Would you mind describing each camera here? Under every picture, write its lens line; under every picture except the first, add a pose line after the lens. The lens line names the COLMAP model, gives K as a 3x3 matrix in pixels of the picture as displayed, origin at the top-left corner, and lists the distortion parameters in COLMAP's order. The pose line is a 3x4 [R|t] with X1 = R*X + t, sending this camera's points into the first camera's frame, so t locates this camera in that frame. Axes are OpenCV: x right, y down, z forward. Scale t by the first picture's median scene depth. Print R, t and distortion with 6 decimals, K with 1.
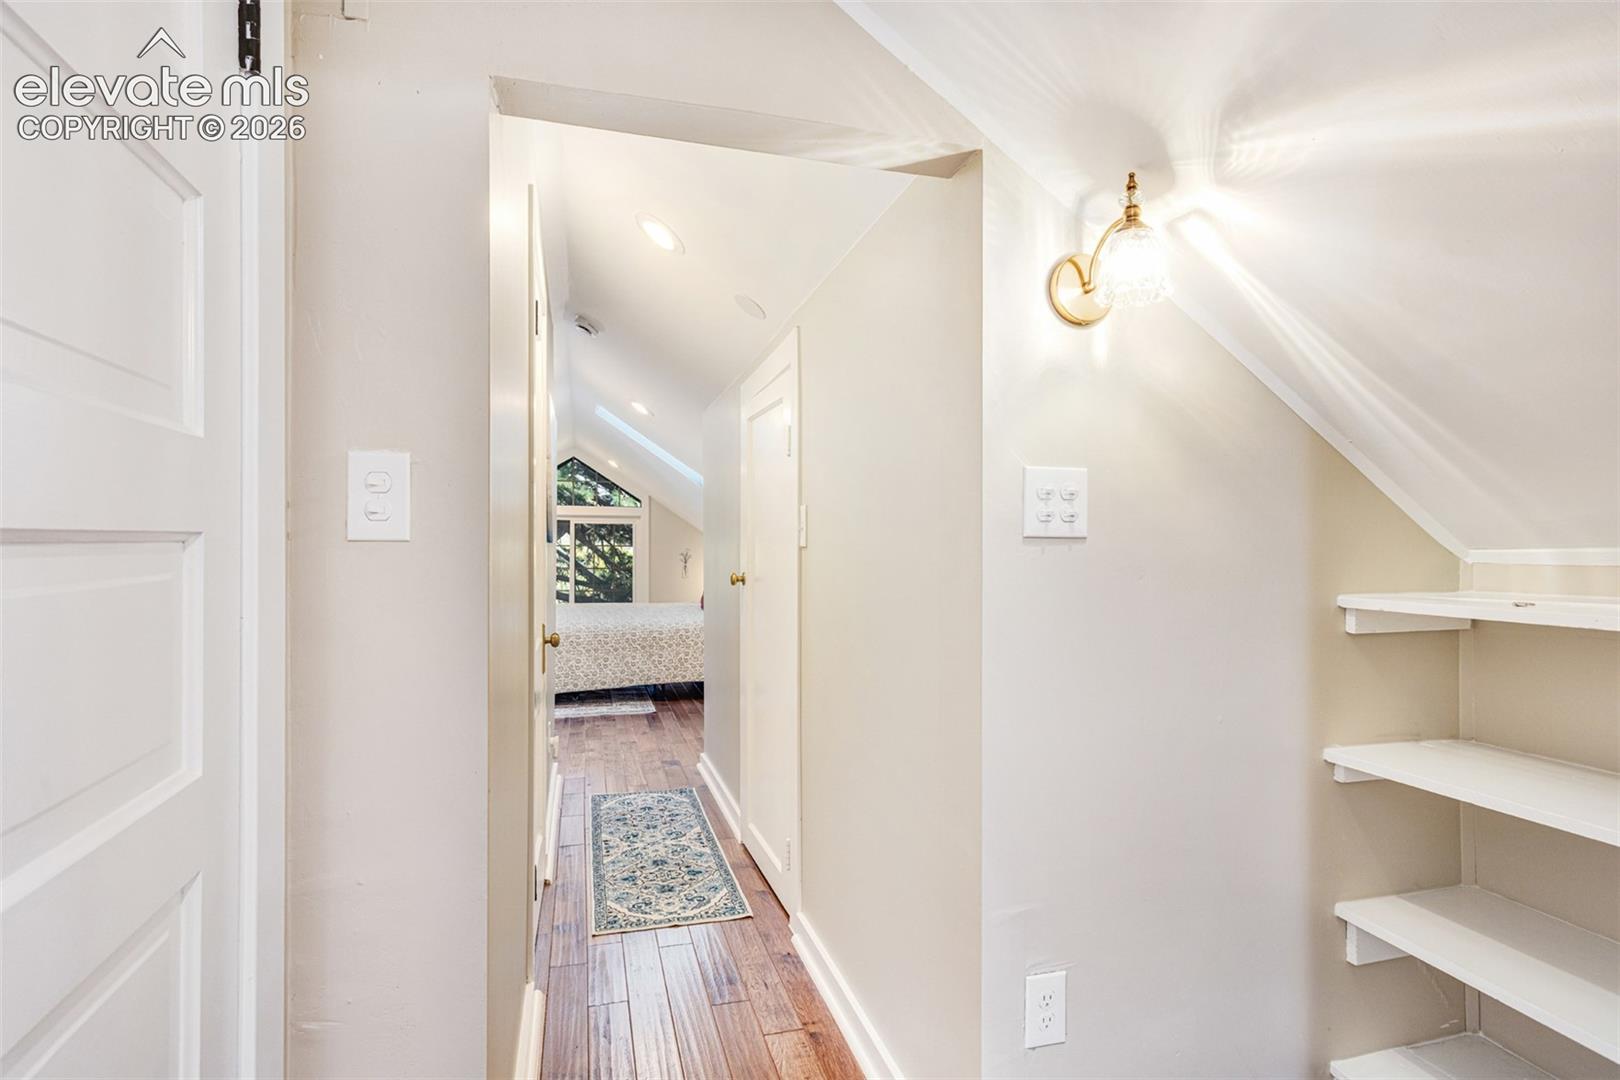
lens RADIAL K [[831.9, 0, 803.5], [0, 831.9, 540.9], [0, 0, 1]] dist [0.007689, 0.000975]
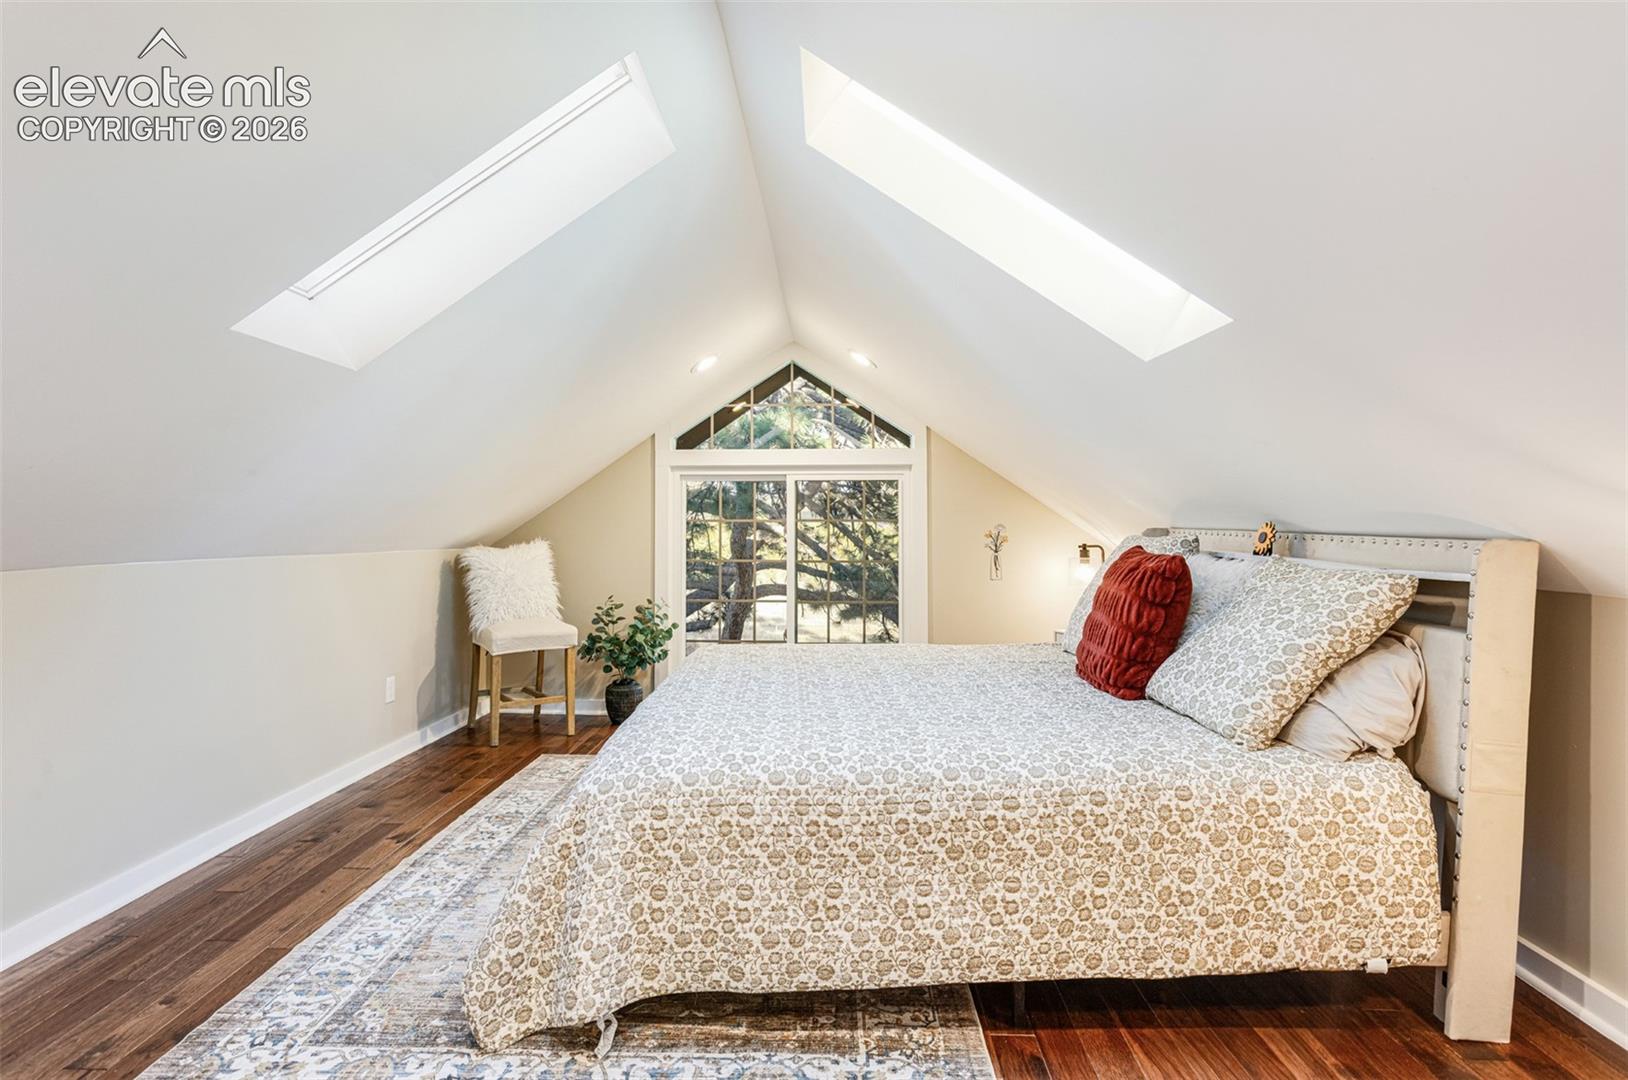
lens RADIAL K [[888.7, 0, 812.7], [0, 888.7, 536.0], [0, 0, 1]] dist [0.000321, 0.000025]
pose [[0.959643, -0.000486, -0.281222, -0.097315], [0.006031, 0.999804, 0.018853, 0.004965], [0.281158, -0.019788, 0.959458, 0.437200]]
